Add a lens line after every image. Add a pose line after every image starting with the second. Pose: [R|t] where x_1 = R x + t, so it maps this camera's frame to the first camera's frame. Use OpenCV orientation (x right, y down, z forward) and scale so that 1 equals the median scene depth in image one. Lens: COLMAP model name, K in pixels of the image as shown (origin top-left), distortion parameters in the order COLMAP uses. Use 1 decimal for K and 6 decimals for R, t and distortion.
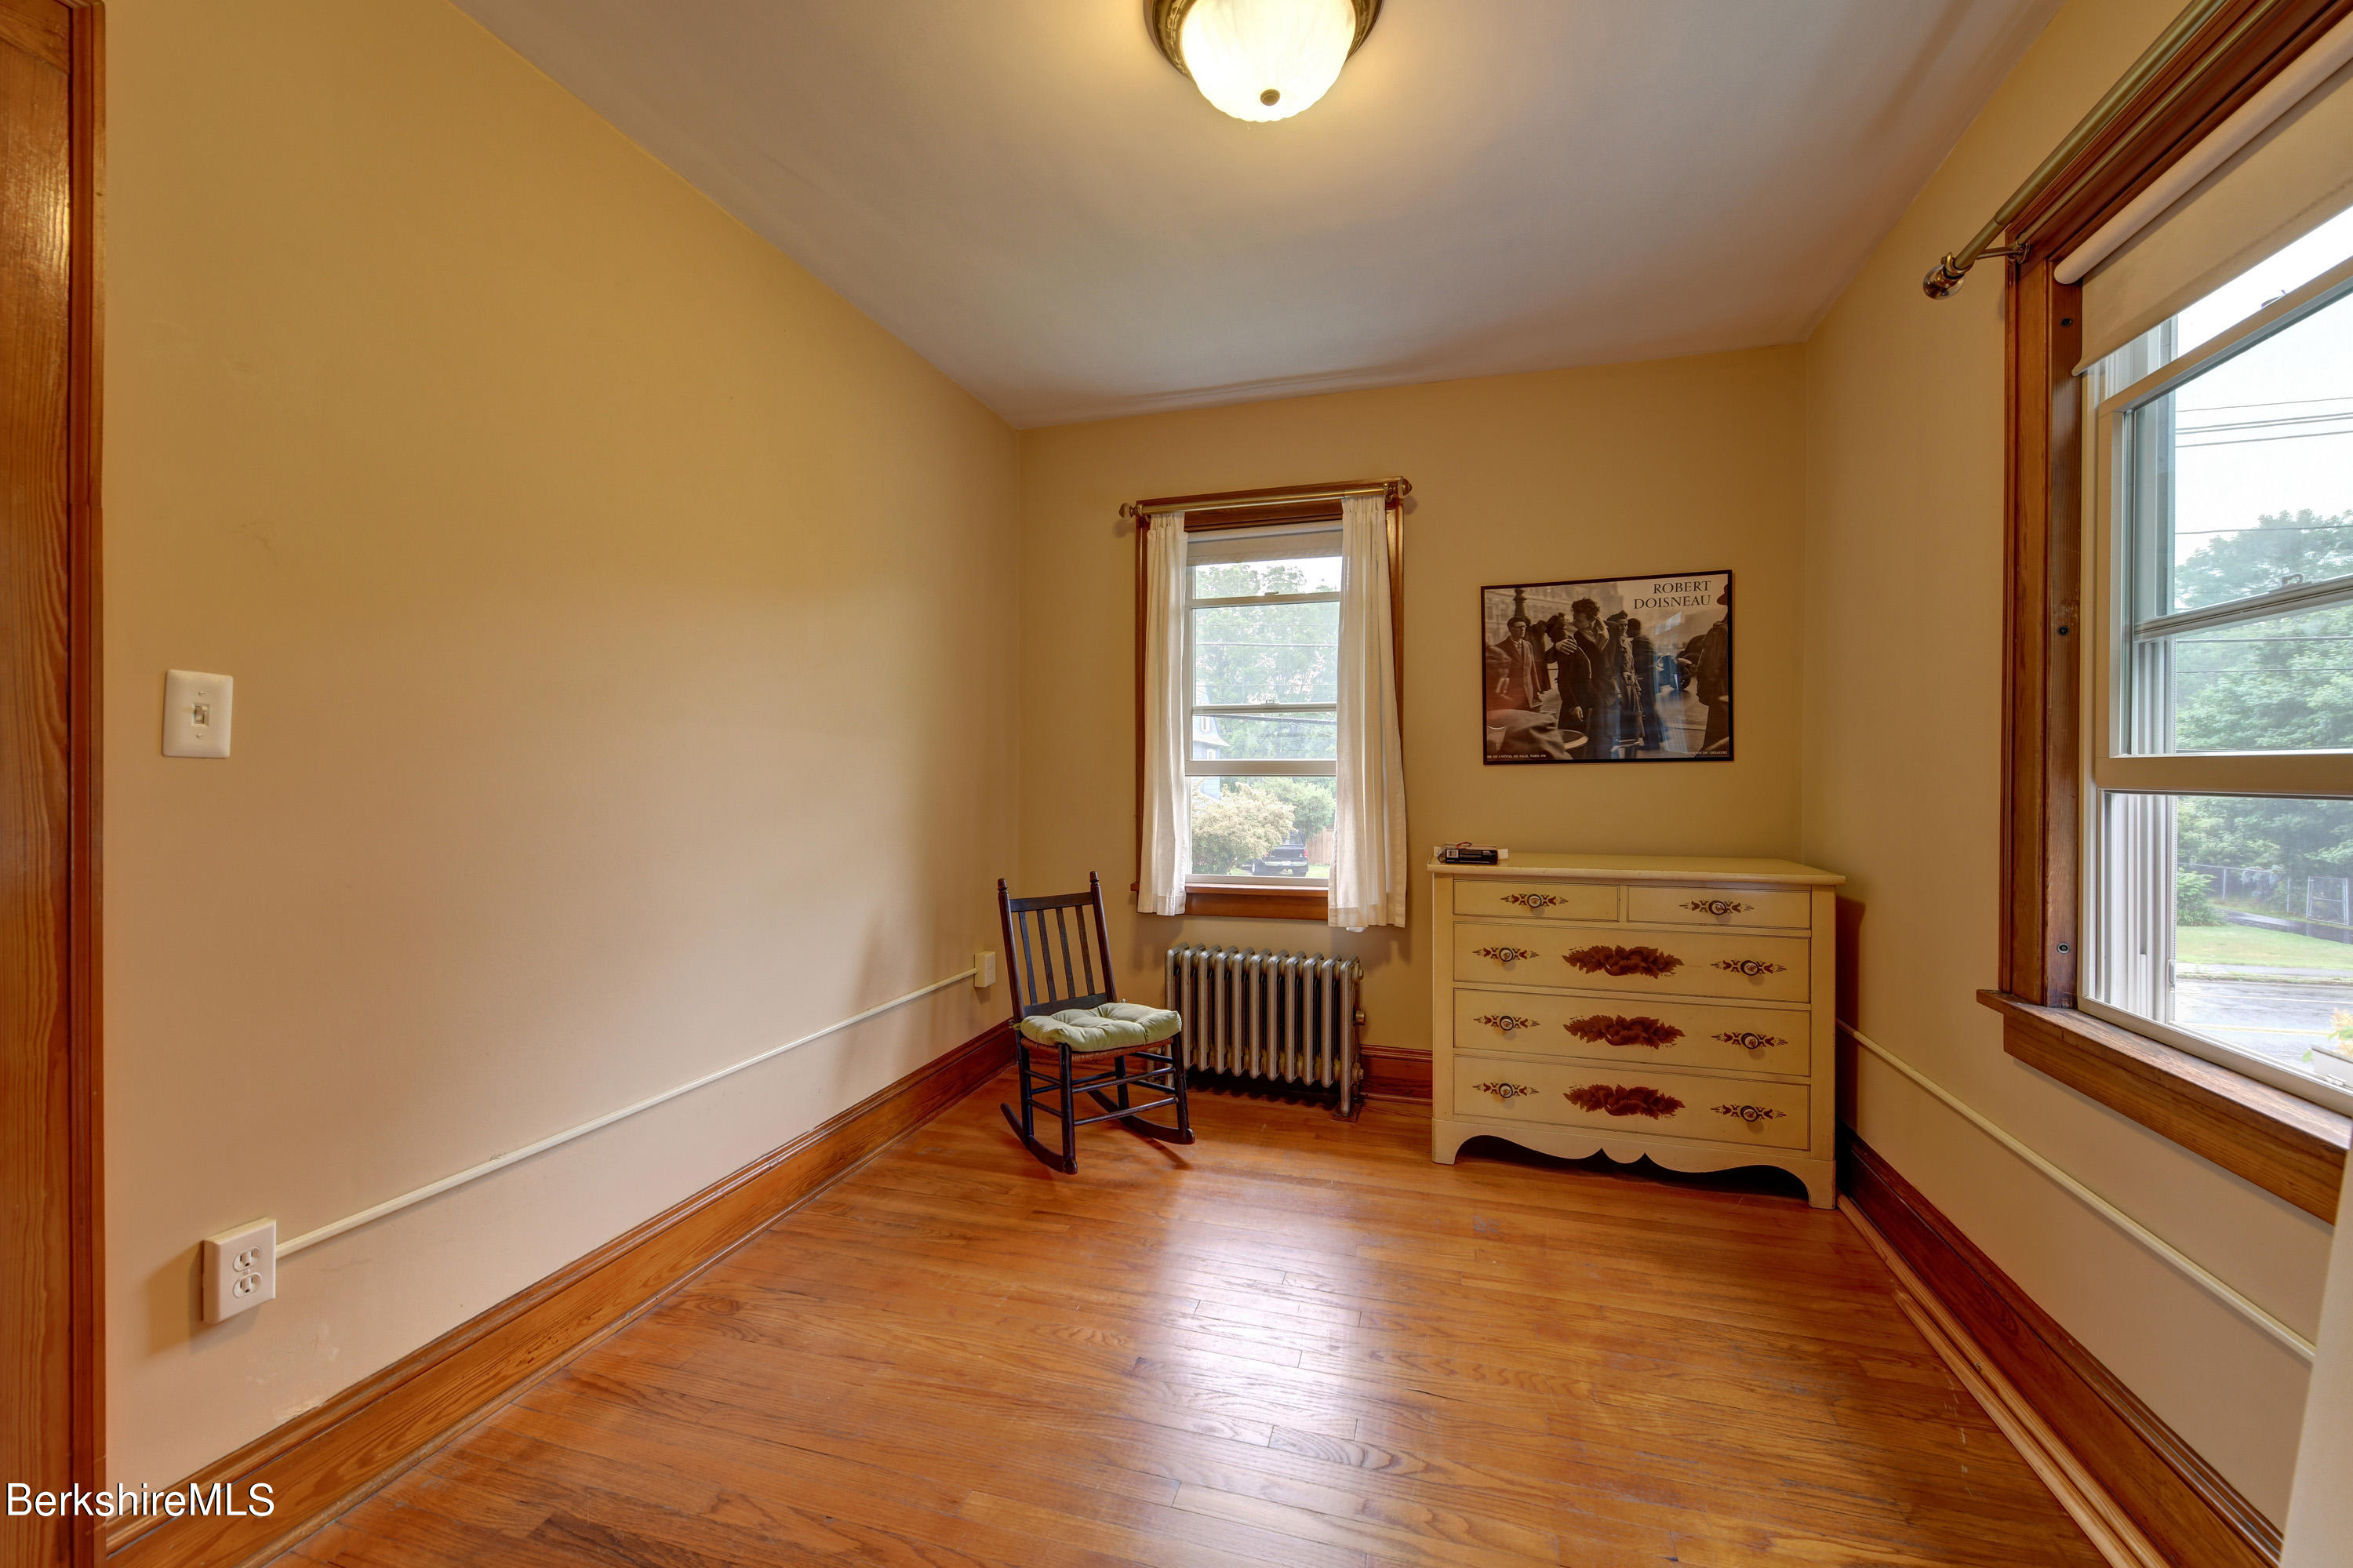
lens RADIAL K [[939.0, 0, 1177.3], [0, 939.0, 784.1], [0, 0, 1]] dist [0.001241, -0.001628]
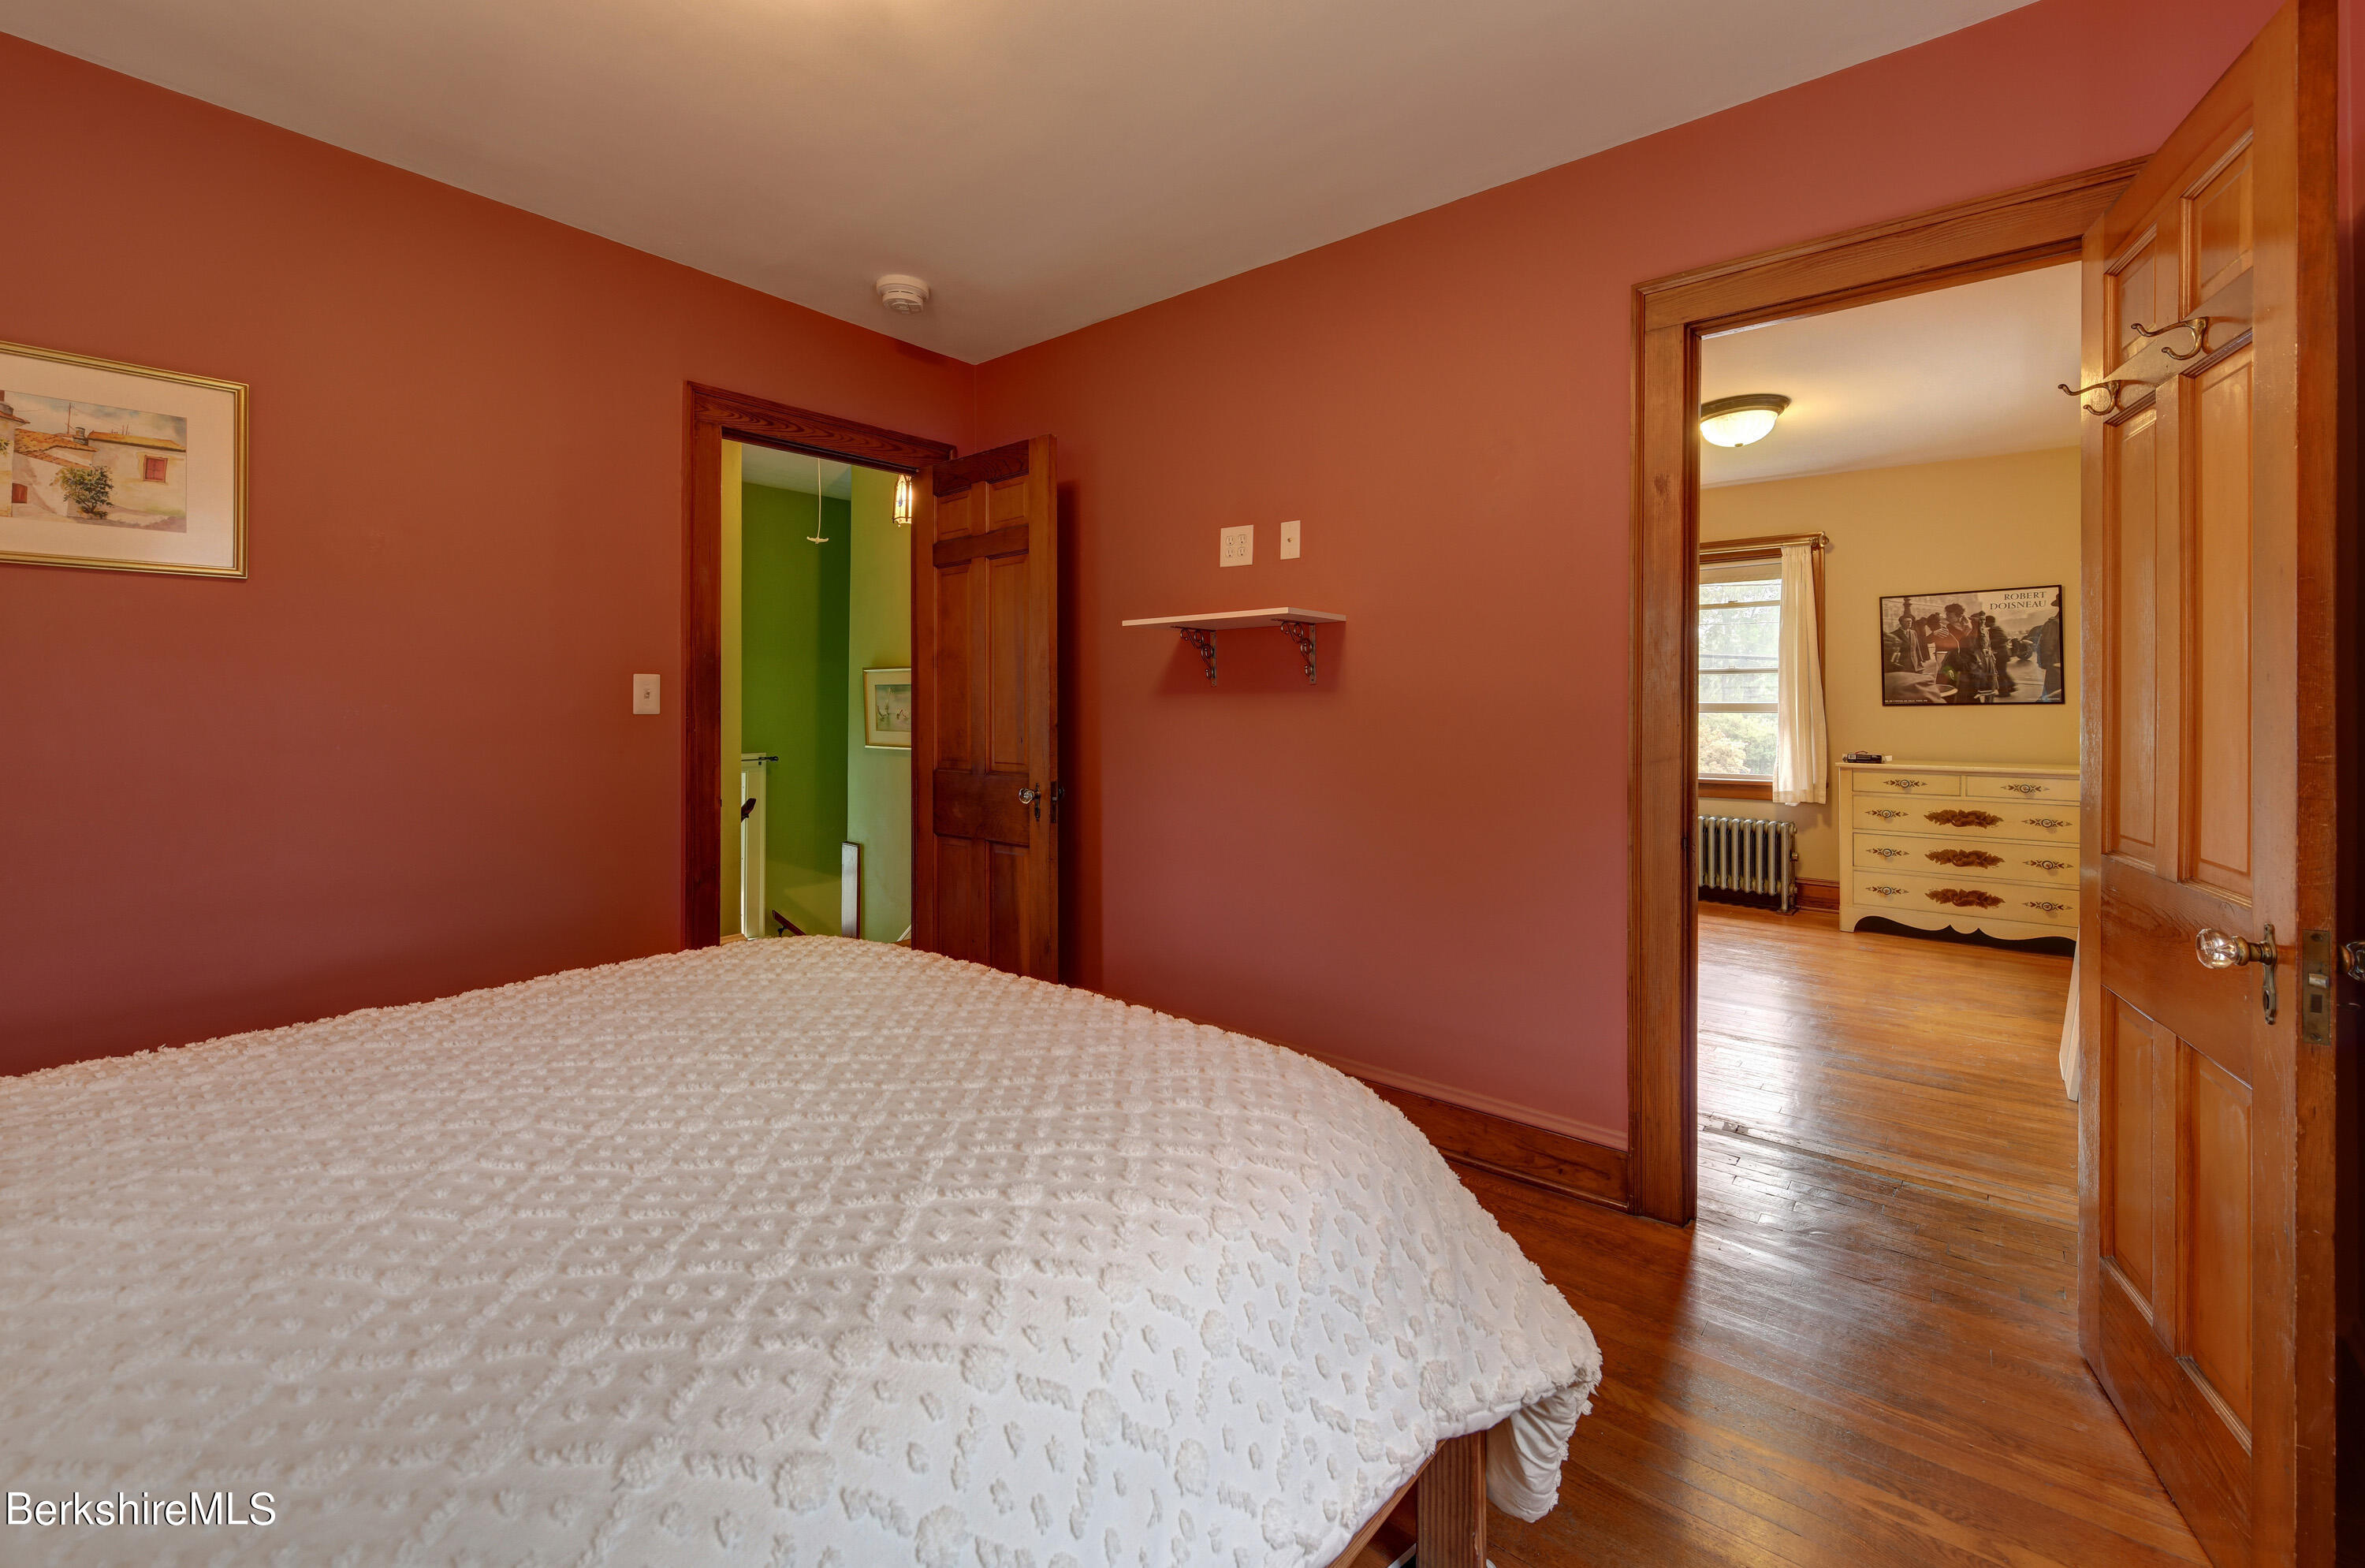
lens RADIAL K [[947.3, 0, 1210.3], [0, 947.3, 702.0], [0, 0, 1]] dist [-0.000912, -0.000089]
pose [[0.925142, 0.000166, -0.379622, -0.135053], [-0.006745, 0.999849, -0.016000, 0.006925], [0.379562, 0.017362, 0.925003, -1.010486]]
